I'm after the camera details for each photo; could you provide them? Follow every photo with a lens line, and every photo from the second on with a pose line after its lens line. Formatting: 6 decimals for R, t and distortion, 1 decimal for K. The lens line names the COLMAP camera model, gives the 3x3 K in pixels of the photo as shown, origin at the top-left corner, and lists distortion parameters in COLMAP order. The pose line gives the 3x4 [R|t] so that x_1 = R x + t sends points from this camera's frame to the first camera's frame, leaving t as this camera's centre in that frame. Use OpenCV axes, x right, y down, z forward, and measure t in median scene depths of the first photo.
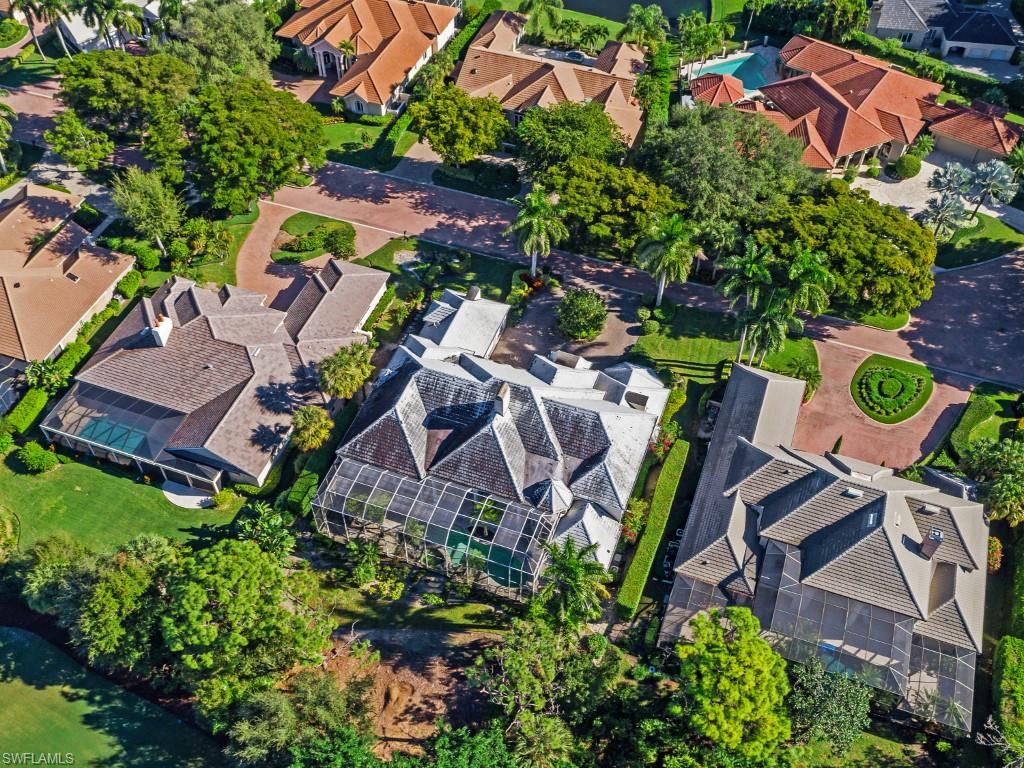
lens RADIAL K [[984.1, 0, 510.0], [0, 984.1, 406.2], [0, 0, 1]] dist [-0.013814, 0.003169]
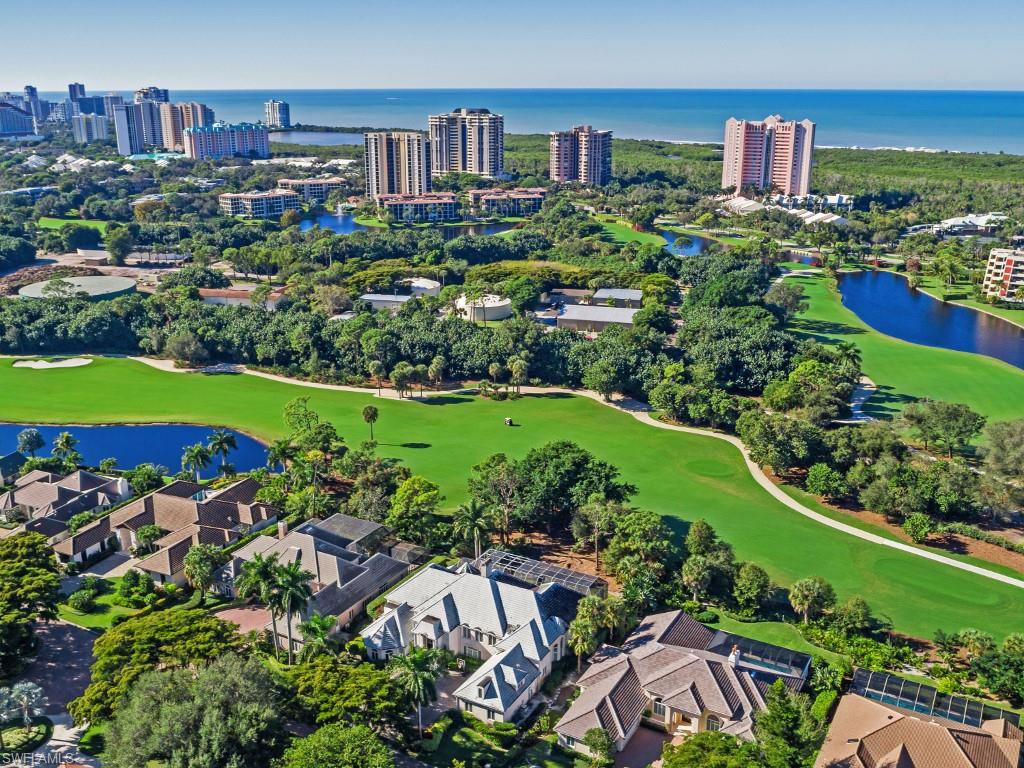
lens RADIAL K [[984.1, 0, 510.0], [0, 984.1, 406.2], [0, 0, 1]] dist [-0.013814, 0.003169]
pose [[-0.986226, -0.052342, 0.156903, -0.275072], [0.126048, 0.376390, 0.917846, -1.529075], [-0.107099, 0.924981, -0.364608, 1.303867]]
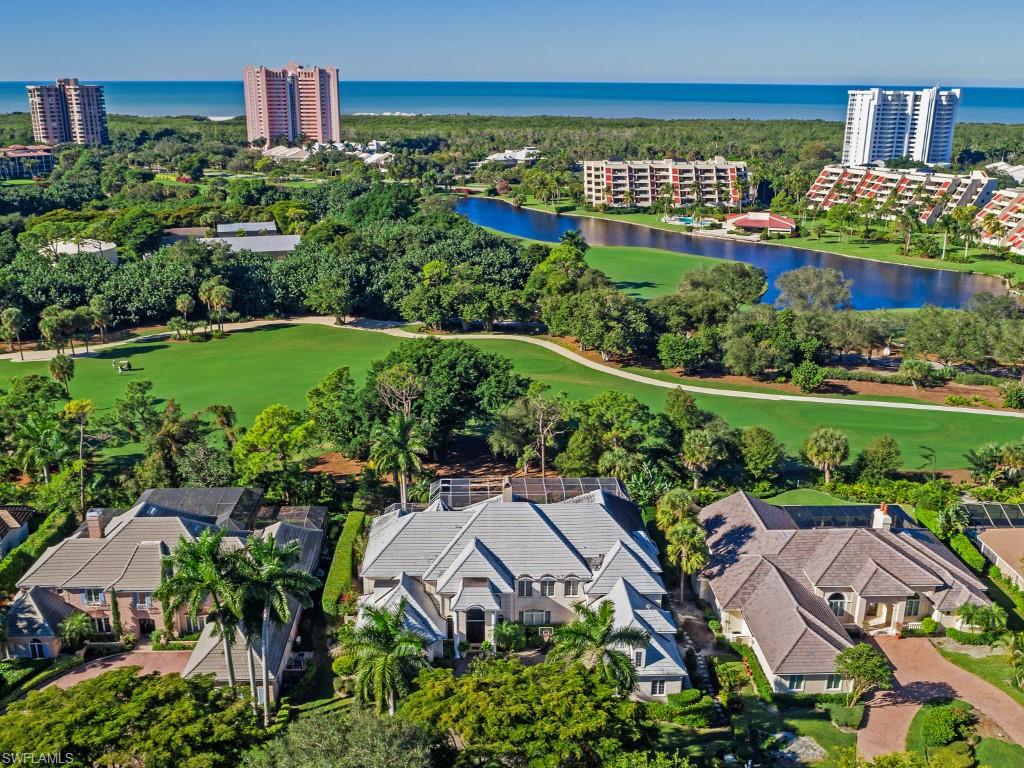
lens RADIAL K [[984.1, 0, 510.0], [0, 984.1, 406.2], [0, 0, 1]] dist [-0.013814, 0.003169]
pose [[-0.928246, 0.116235, -0.353339, 0.339954], [-0.285987, 0.384388, 0.877757, -0.940272], [0.237845, 0.915825, -0.323565, 1.228112]]
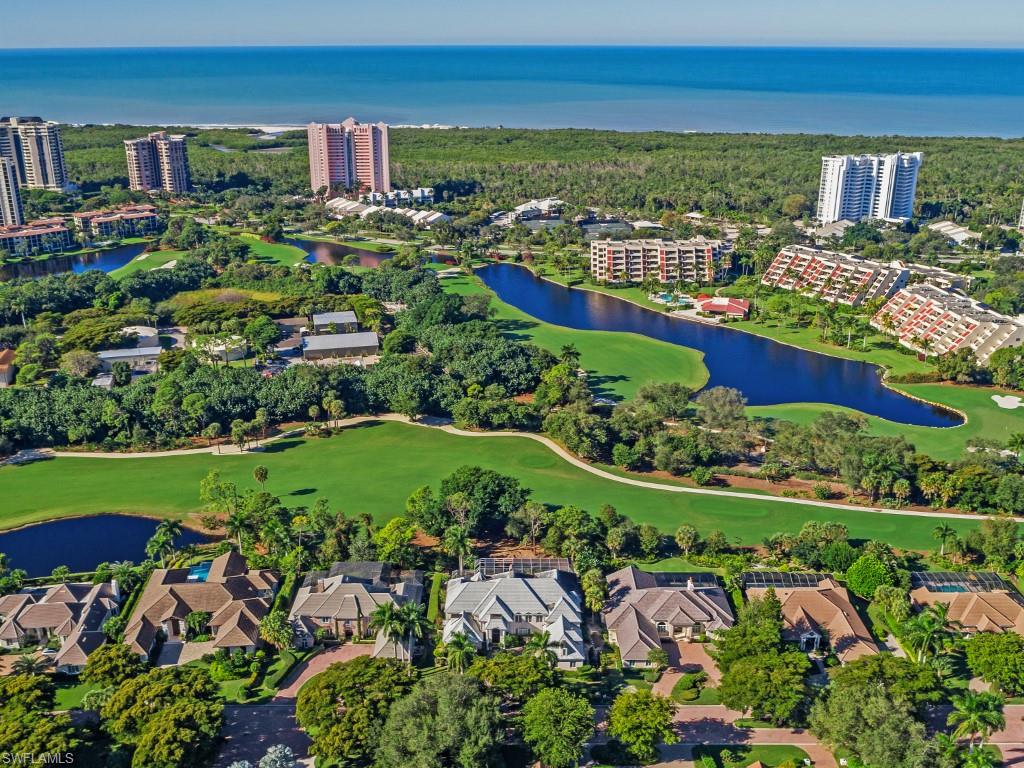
lens RADIAL K [[984.1, 0, 510.0], [0, 984.1, 406.2], [0, 0, 1]] dist [-0.013814, 0.003169]
pose [[-0.940009, 0.122645, -0.318342, 0.646685], [-0.258768, 0.351755, 0.899615, -2.107467], [0.222311, 0.928023, -0.298917, 1.289620]]
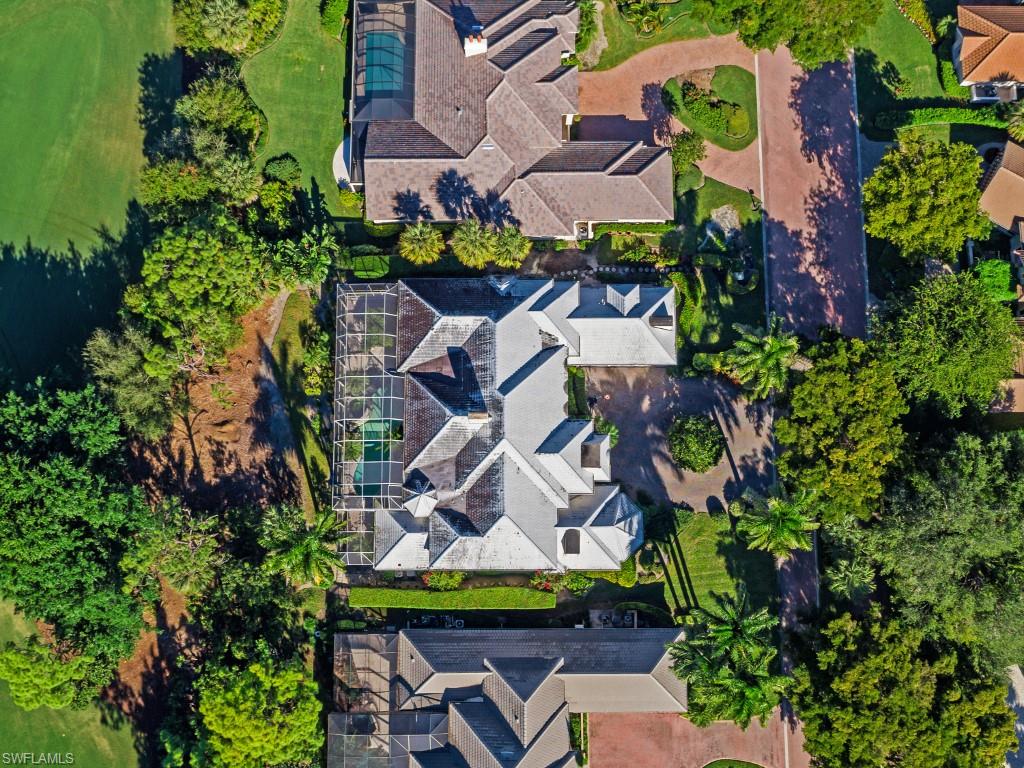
lens RADIAL K [[984.1, 0, 510.0], [0, 984.1, 406.2], [0, 0, 1]] dist [-0.013814, 0.003169]
pose [[0.345916, 0.927614, -0.140976, 0.126579], [-0.723963, 0.359455, 0.588787, -0.587598], [0.596842, -0.101610, 0.795899, 0.248981]]
